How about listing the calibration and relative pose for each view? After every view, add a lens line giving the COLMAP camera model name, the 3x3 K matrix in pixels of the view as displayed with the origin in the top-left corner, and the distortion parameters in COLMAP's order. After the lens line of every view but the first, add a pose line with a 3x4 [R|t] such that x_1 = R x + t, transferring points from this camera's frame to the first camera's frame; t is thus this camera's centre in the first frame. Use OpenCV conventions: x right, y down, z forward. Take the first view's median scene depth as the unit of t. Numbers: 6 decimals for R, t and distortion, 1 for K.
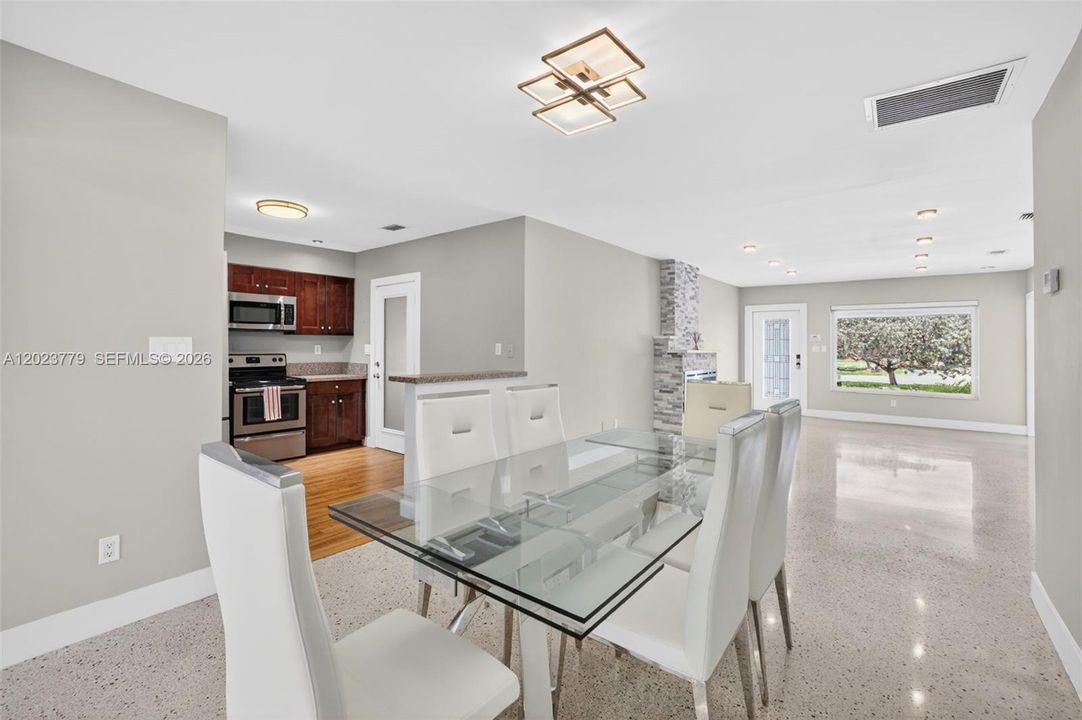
lens RADIAL K [[466.0, 0, 533.0], [0, 466.0, 333.4], [0, 0, 1]] dist [-0.025322, 0.003230]
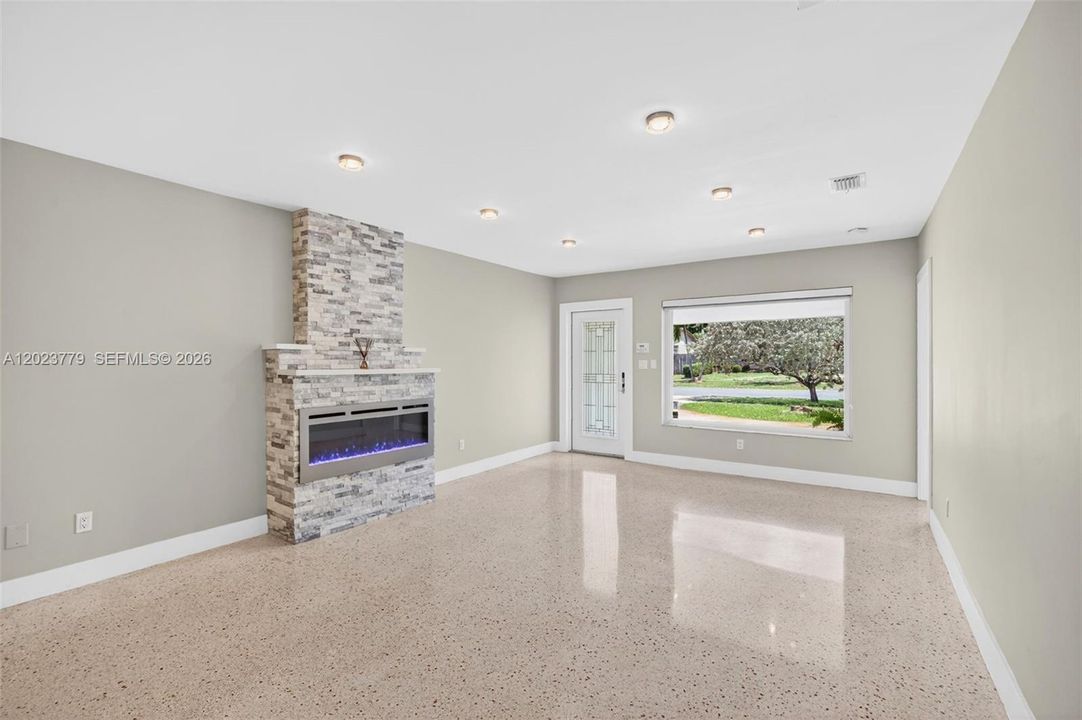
lens RADIAL K [[466.0, 0, 532.8], [0, 466.0, 360.2], [0, 0, 1]] dist [-0.025322, 0.003230]
pose [[0.997665, -0.008625, 0.067758, 0.511635], [0.006857, 0.999631, 0.026278, 0.011107], [-0.067960, -0.025752, 0.997356, 0.403616]]
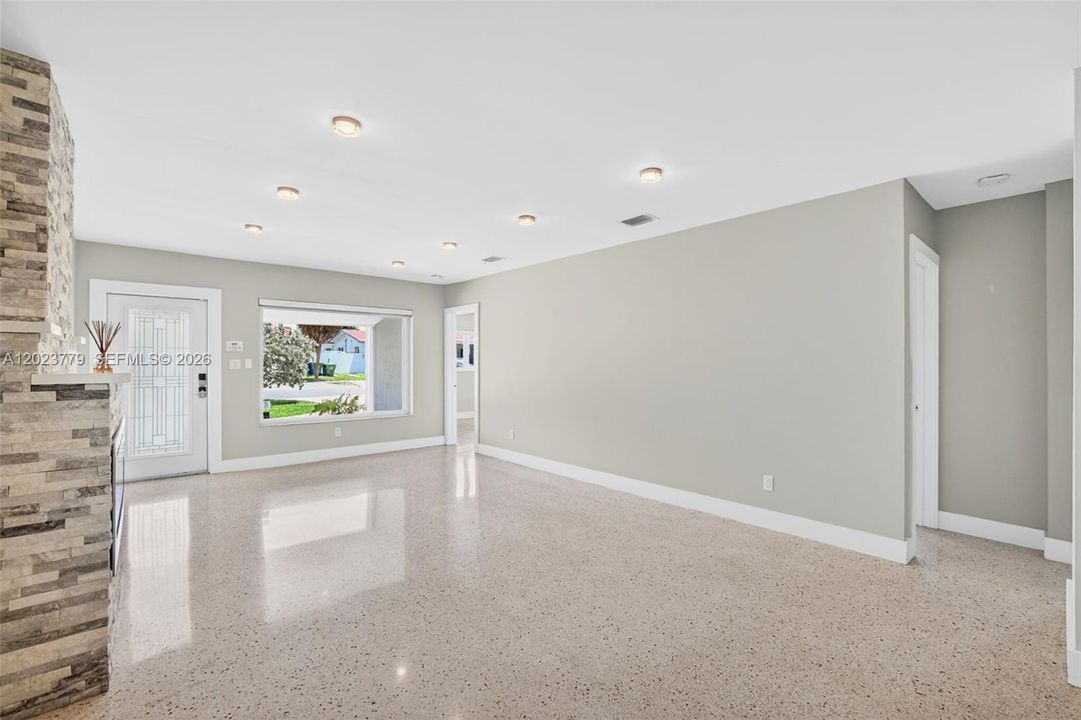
lens RADIAL K [[465.6, 0, 539.1], [0, 465.6, 361.8], [0, 0, 1]] dist [-0.025322, 0.003230]
pose [[0.164493, -0.007933, 0.986346, 0.071570], [-0.025809, 0.999591, 0.012344, 0.015837], [-0.986041, -0.027487, 0.164221, 0.617064]]
